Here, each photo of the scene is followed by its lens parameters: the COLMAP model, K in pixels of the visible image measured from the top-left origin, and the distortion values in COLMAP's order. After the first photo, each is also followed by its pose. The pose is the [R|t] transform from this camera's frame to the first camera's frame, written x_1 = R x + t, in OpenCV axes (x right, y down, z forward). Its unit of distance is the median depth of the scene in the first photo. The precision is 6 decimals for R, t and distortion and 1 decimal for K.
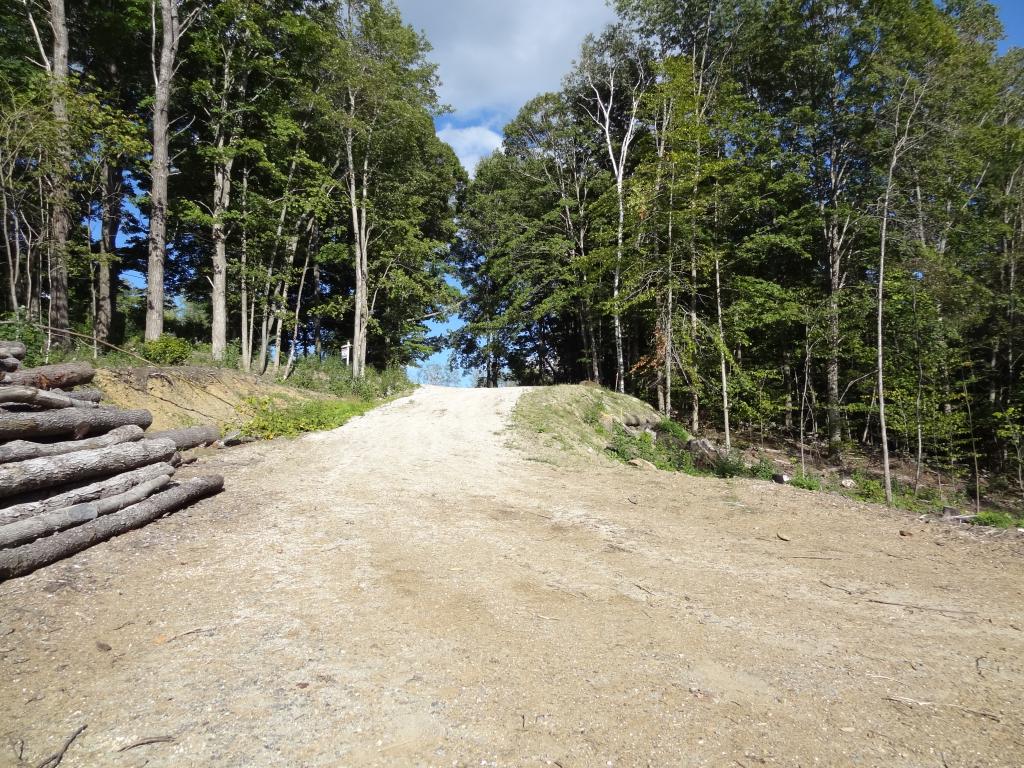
lens RADIAL K [[713.9, 0, 511.0], [0, 713.9, 377.5], [0, 0, 1]] dist [-0.004762, 0.014523]
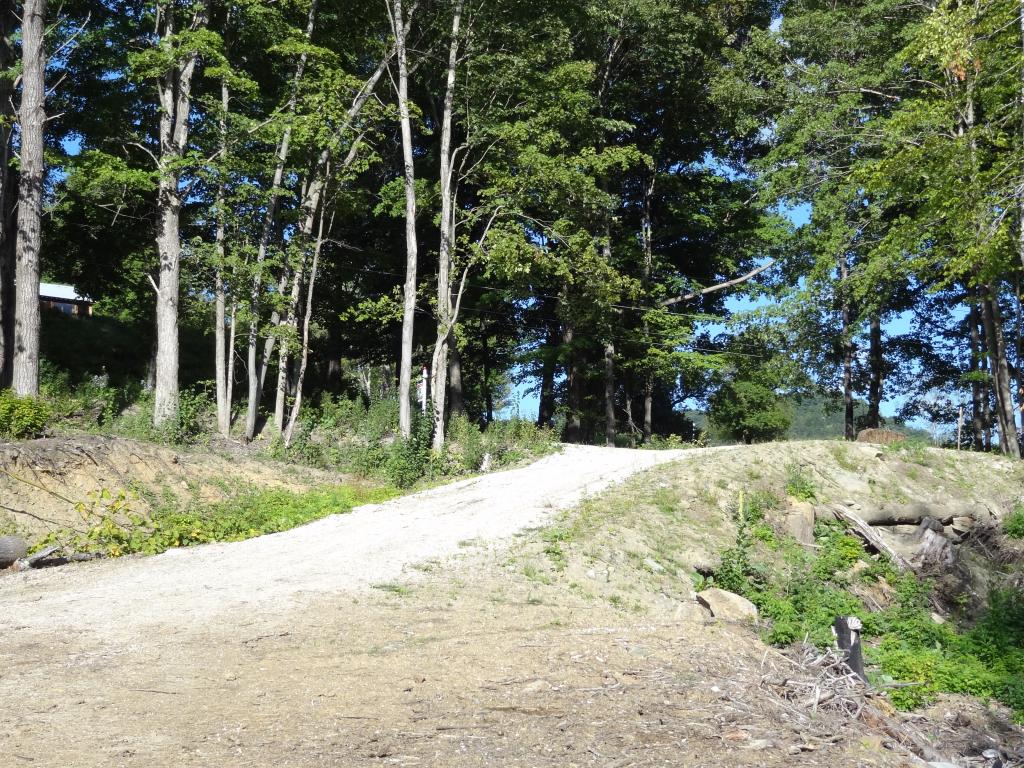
lens RADIAL K [[1672.7, 0, 512.5], [0, 1672.7, 386.7], [0, 0, 1]] dist [-0.046110, 0.000000]
pose [[0.922396, -0.051811, -0.382755, 0.318989], [0.046022, 0.998646, -0.024270, -0.005197], [0.383494, 0.004772, 0.923531, -0.112383]]
